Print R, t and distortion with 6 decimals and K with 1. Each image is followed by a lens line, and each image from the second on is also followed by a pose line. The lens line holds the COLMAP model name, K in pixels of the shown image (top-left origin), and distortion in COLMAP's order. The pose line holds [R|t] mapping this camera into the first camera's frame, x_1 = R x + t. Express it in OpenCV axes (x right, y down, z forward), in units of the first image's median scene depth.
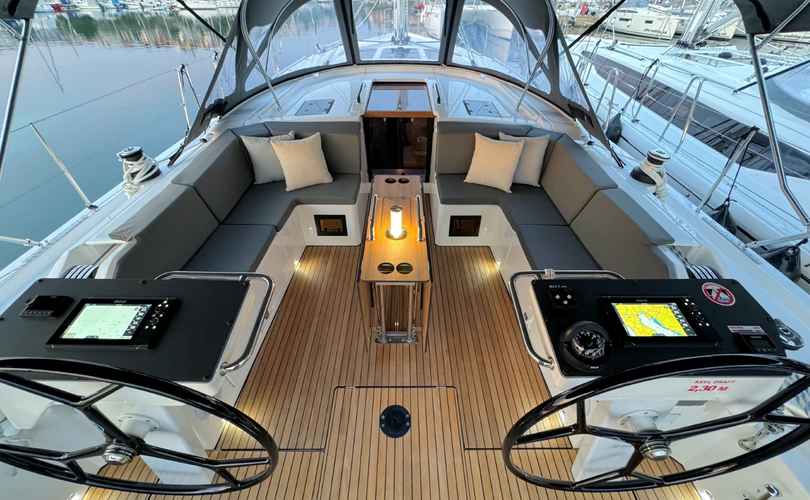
lens RADIAL K [[322.4, 0, 403.6], [0, 322.4, 247.3], [0, 0, 1]] dist [-0.002913, -0.000416]
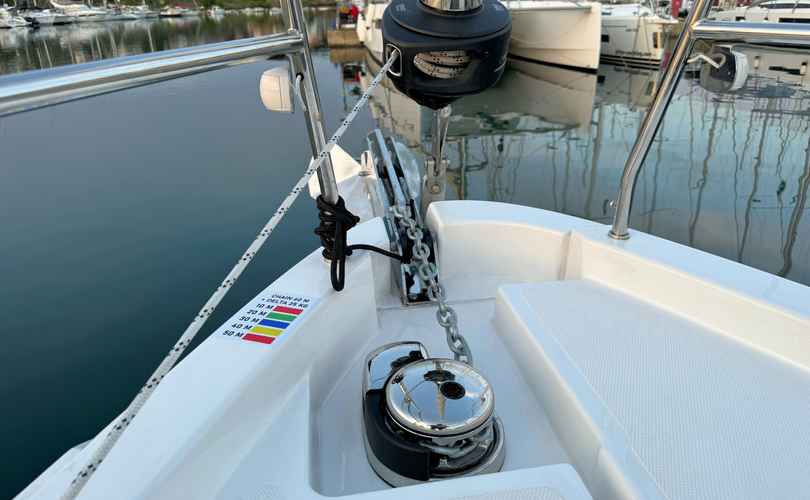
lens RADIAL K [[574.7, 0, 402.7], [0, 574.7, 249.0], [0, 0, 1]] dist [0.020524, -0.028631]
pose [[0.988728, -0.080324, 0.126350, -0.102744], [0.110381, 0.961231, -0.252687, -2.461351], [-0.101154, 0.263786, 0.959263, 3.494571]]
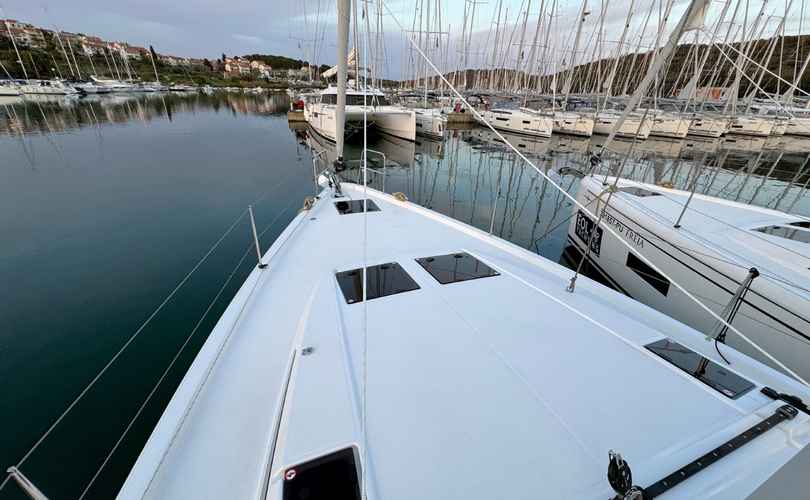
lens RADIAL K [[322.4, 0, 404.0], [0, 322.4, 248.0], [0, 0, 1]] dist [-0.002913, -0.000416]
pose [[0.933560, -0.131858, 0.333285, -0.381739], [0.195996, 0.966333, -0.166690, -1.776738], [-0.300085, 0.220937, 0.927974, 1.947843]]
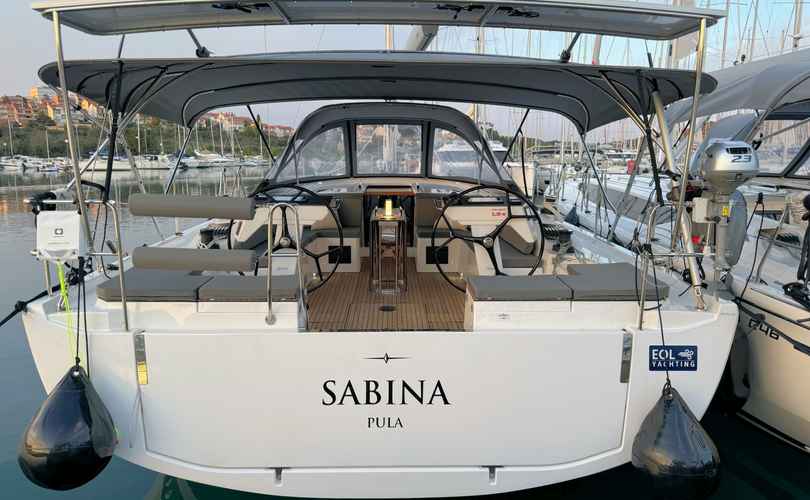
lens RADIAL K [[574.7, 0, 402.4], [0, 574.7, 248.0], [0, 0, 1]] dist [0.020524, -0.028631]
pose [[0.999859, -0.002950, 0.016523, 0.001468], [0.010638, 0.872867, -0.487842, 1.016840], [-0.012983, 0.487949, 0.872776, -1.056182]]
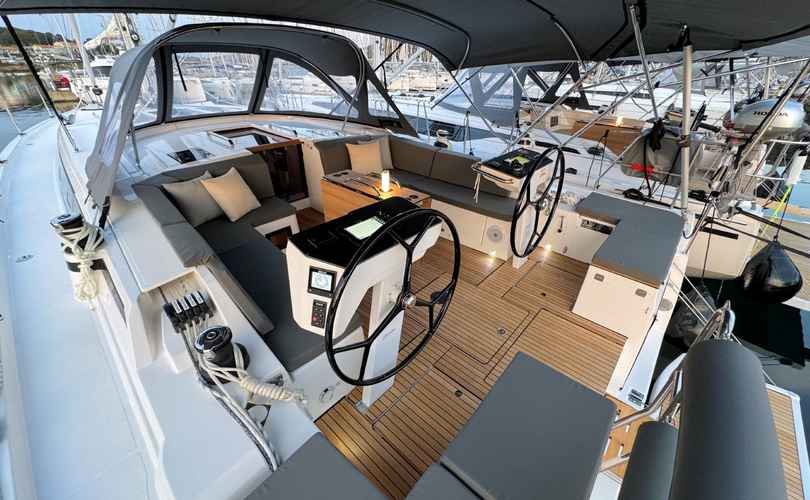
lens RADIAL K [[322.4, 0, 404.2], [0, 322.4, 249.0], [0, 0, 1]] dist [-0.002913, -0.000416]
pose [[0.670111, -0.370752, 0.643035, -0.623955], [0.463348, 0.885739, 0.027828, 0.120118], [-0.579879, 0.279302, 0.765331, -0.092924]]
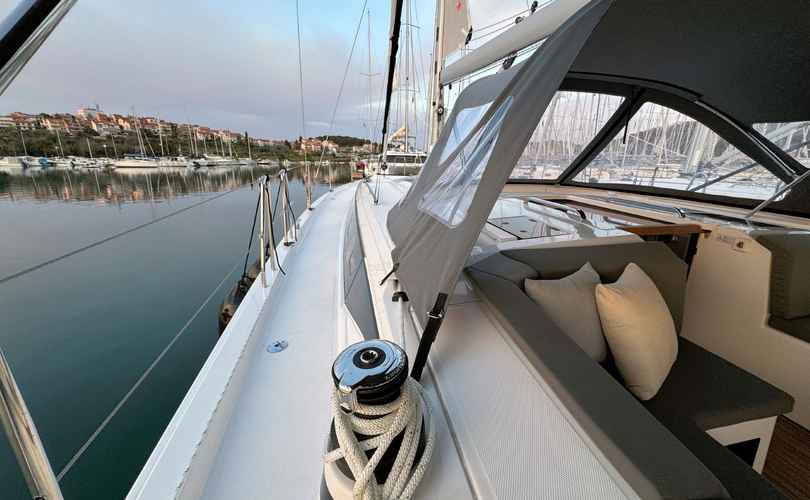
lens RADIAL K [[322.4, 0, 403.7], [0, 322.4, 248.6], [0, 0, 1]] dist [-0.002913, -0.000416]
pose [[0.977639, -0.045222, 0.205368, -0.656516], [0.121534, 0.918491, -0.376302, -0.209189], [-0.171611, 0.392847, 0.903449, 0.543066]]
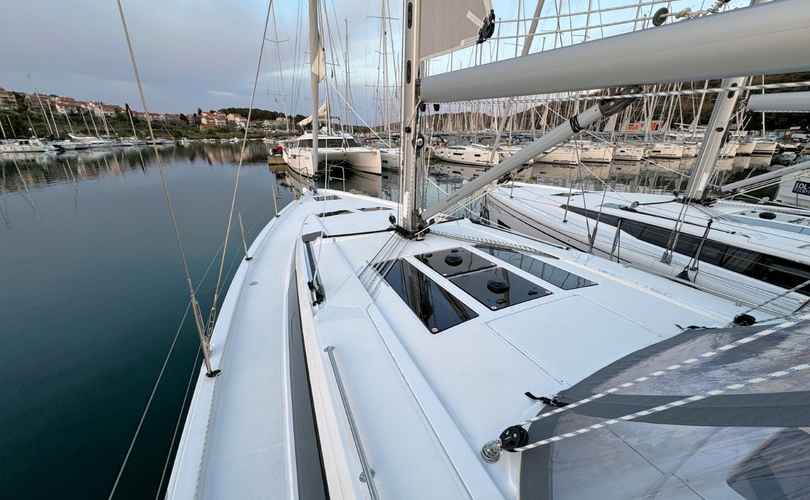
lens RADIAL K [[322.4, 0, 404.1], [0, 322.4, 250.1], [0, 0, 1]] dist [-0.002913, -0.000416]
pose [[0.902887, -0.151937, 0.402131, -0.612600], [0.271103, 0.927228, -0.258363, -0.985685], [-0.333612, 0.342291, 0.878373, 1.010882]]
